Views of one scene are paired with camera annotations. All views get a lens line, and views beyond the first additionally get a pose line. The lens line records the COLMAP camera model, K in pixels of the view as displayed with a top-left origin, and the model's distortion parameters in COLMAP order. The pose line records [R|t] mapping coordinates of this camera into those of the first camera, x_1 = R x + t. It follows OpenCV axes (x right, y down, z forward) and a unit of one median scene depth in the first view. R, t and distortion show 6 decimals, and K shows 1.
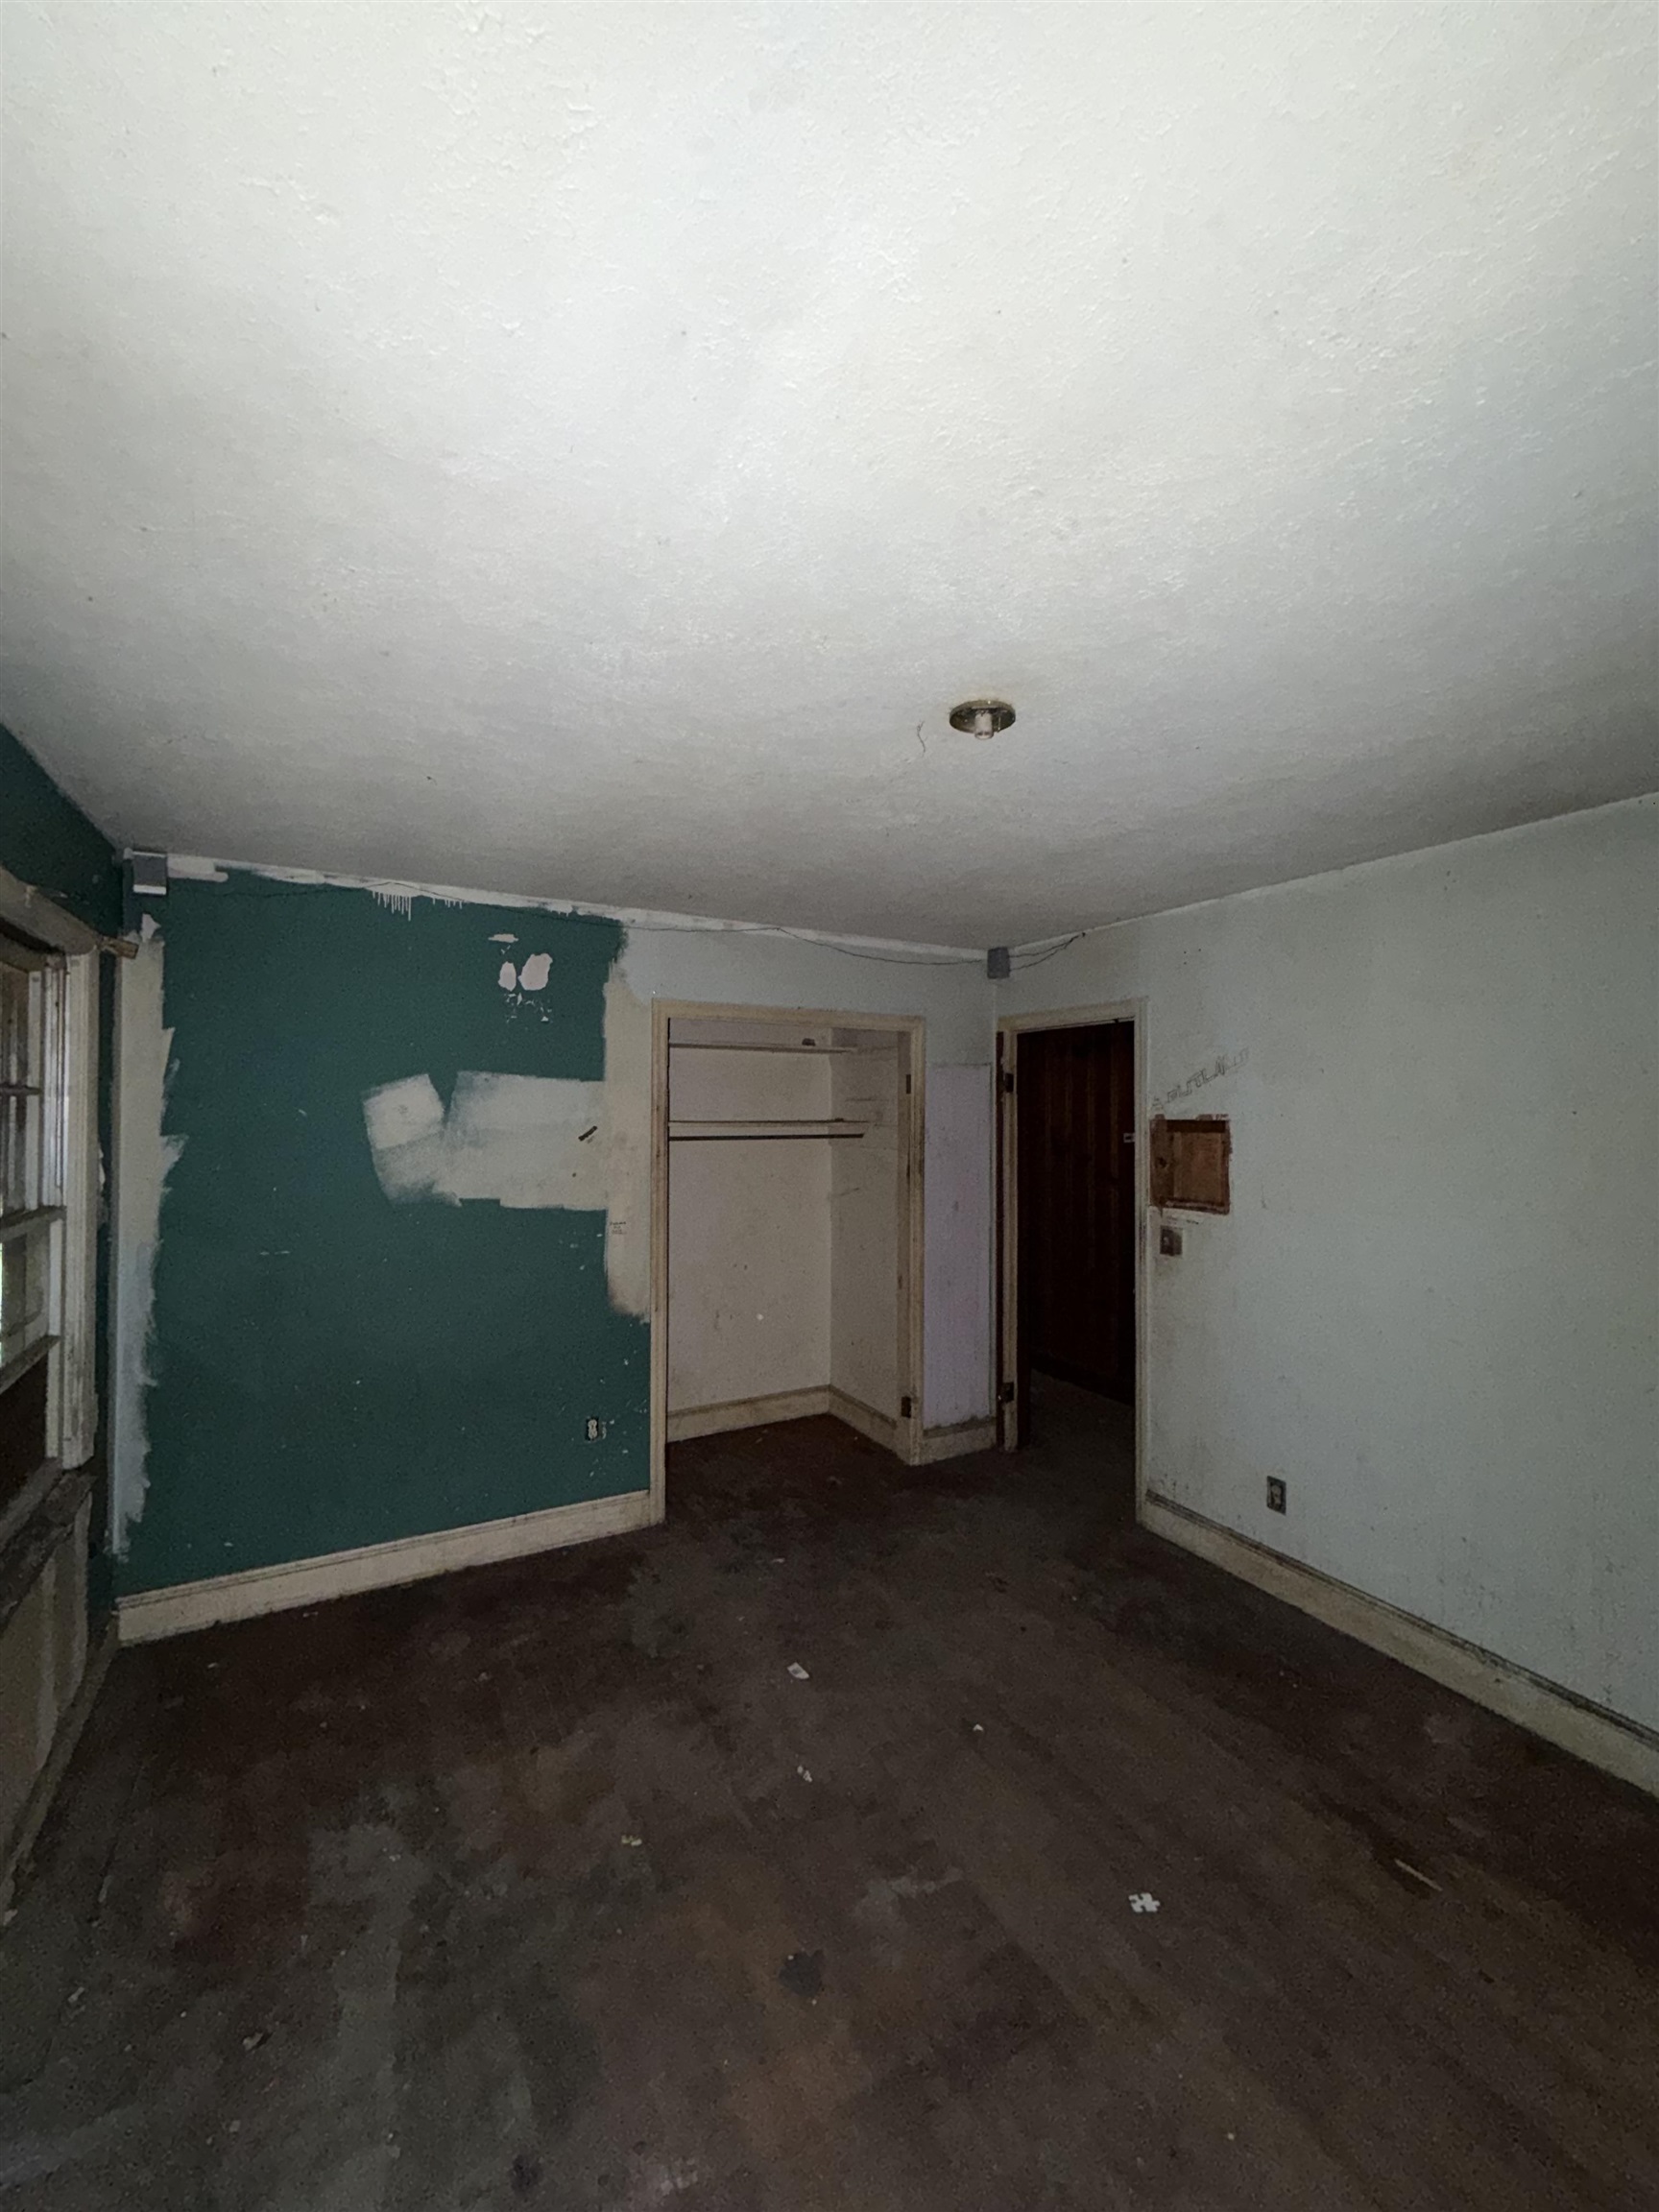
lens RADIAL K [[888.4, 0, 826.9], [0, 888.4, 1098.2], [0, 0, 1]] dist [0.003234, -0.000046]
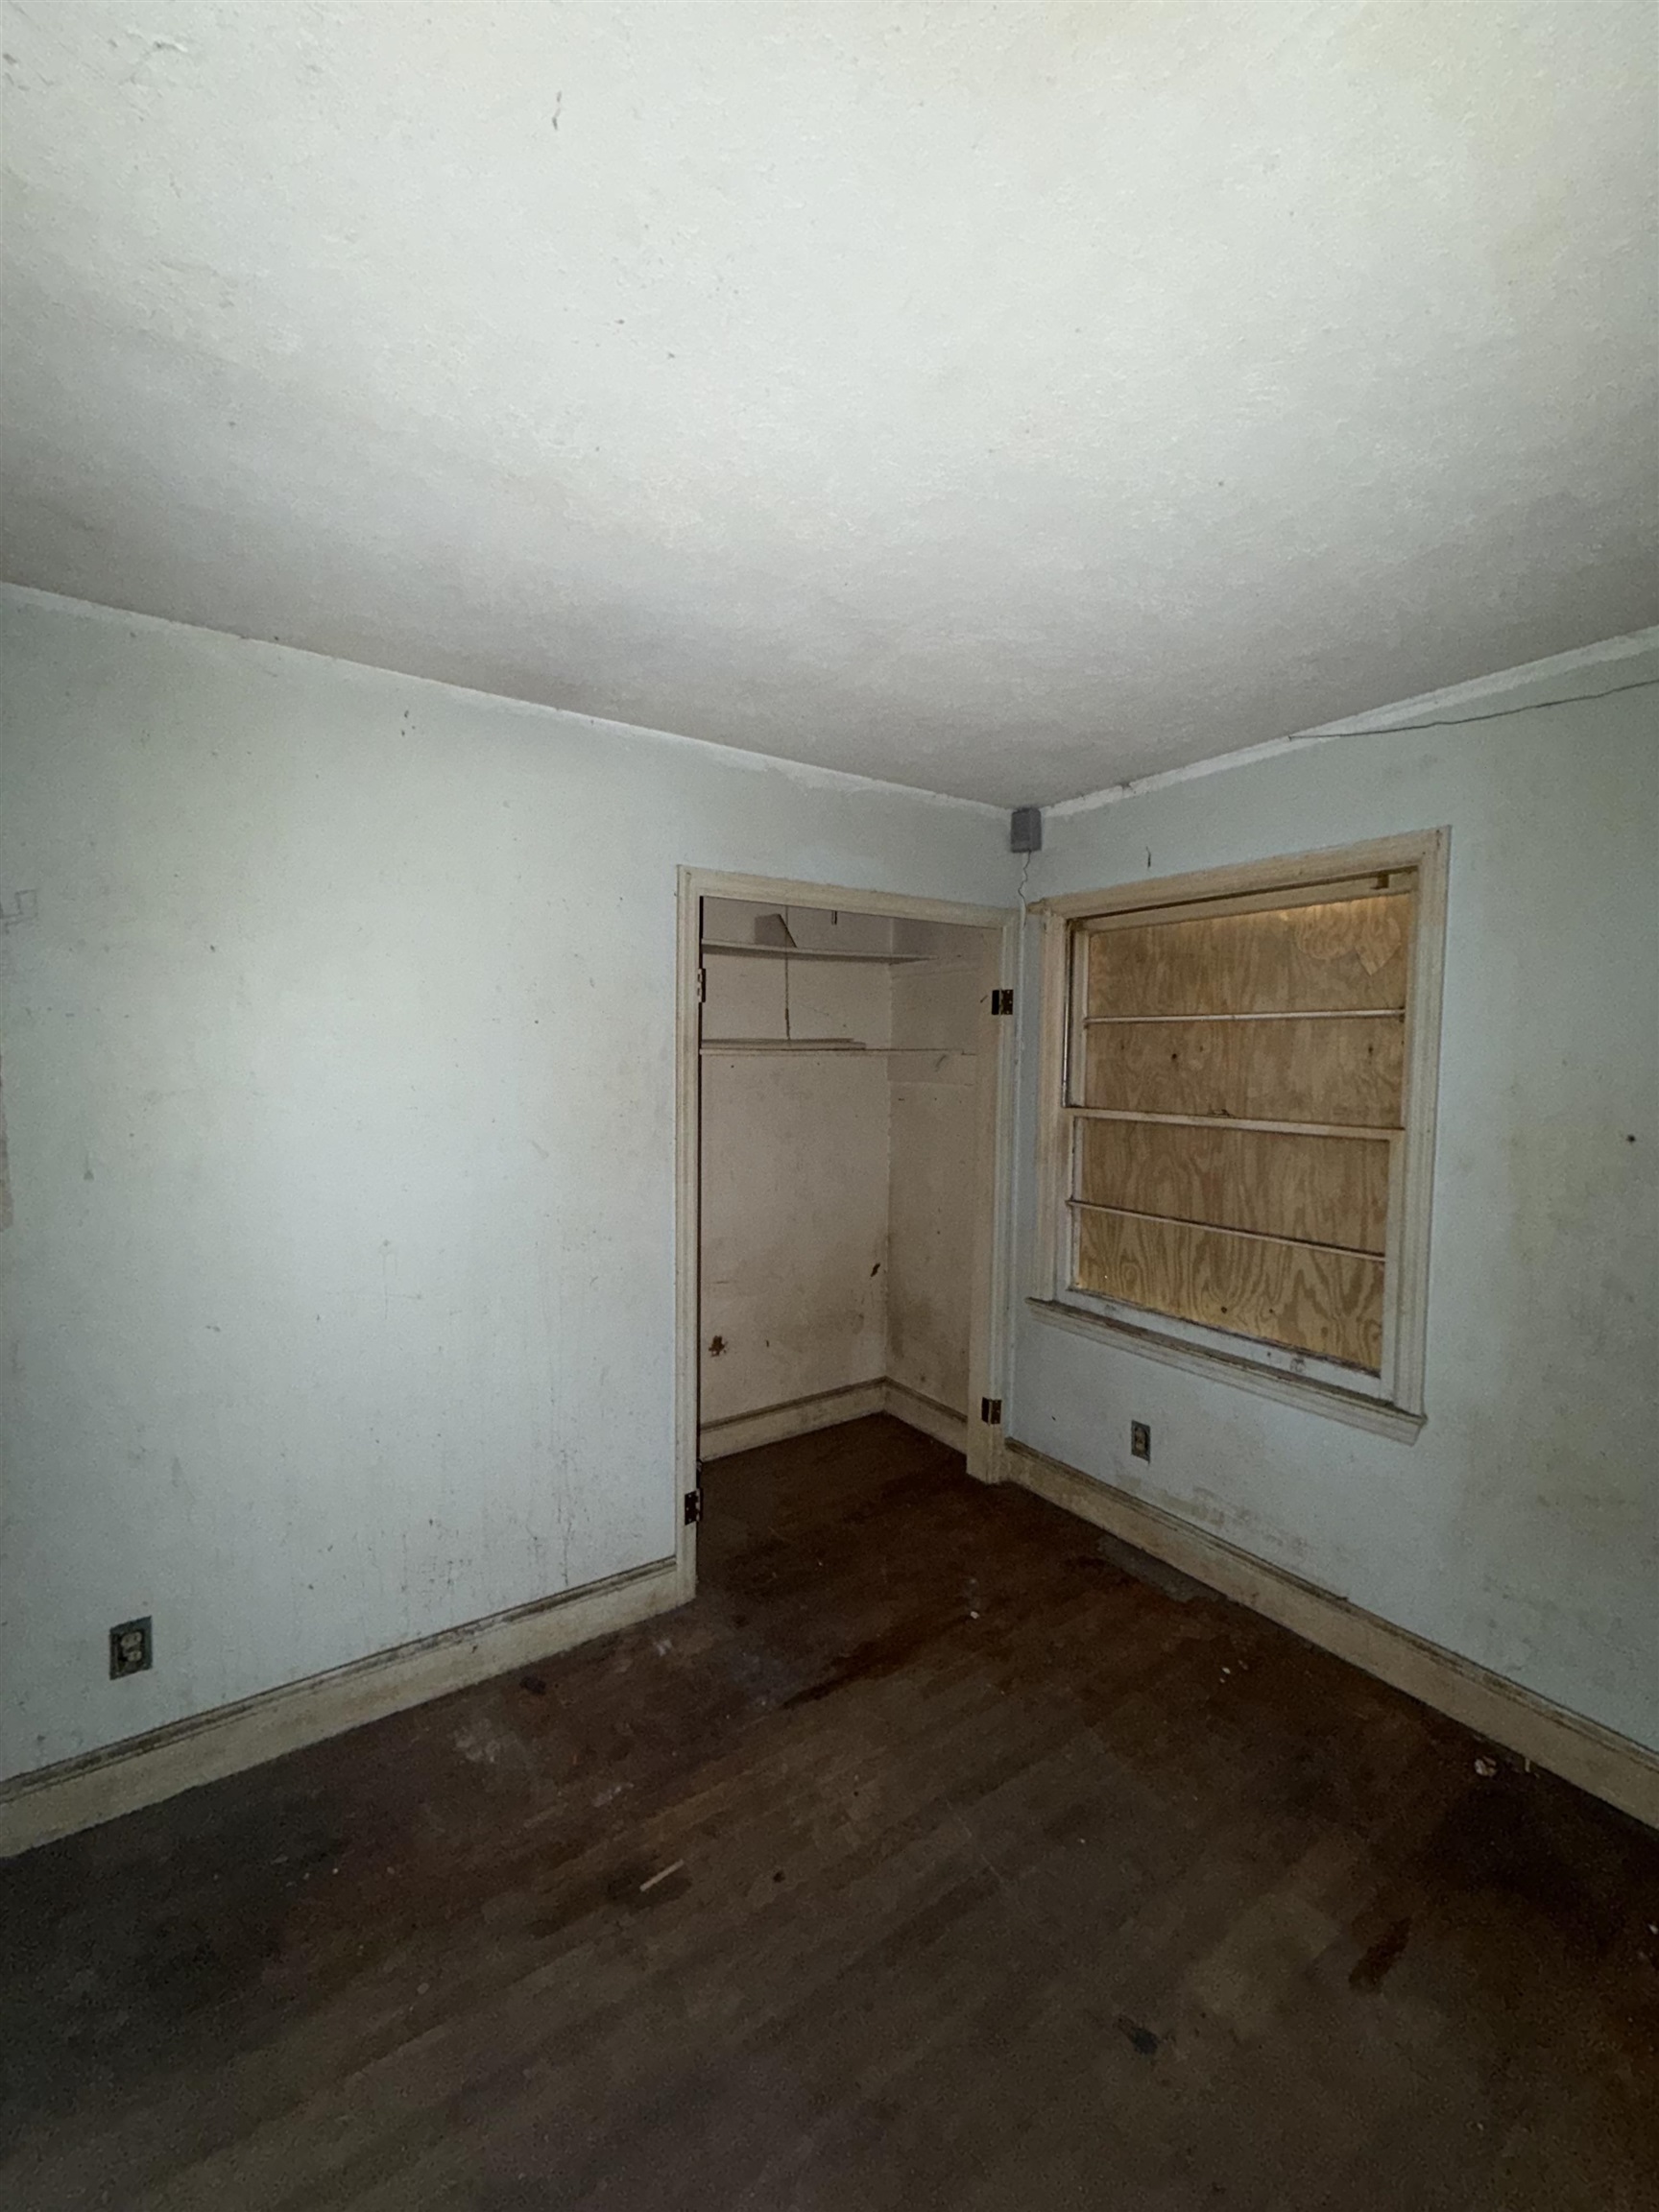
lens RADIAL K [[888.4, 0, 823.6], [0, 888.4, 1105.8], [0, 0, 1]] dist [0.003234, -0.000046]
pose [[-0.073722, -0.067267, 0.995008, -0.135656], [-0.001940, 0.997730, 0.067307, 0.044156], [-0.997277, 0.003032, -0.073685, 0.719362]]
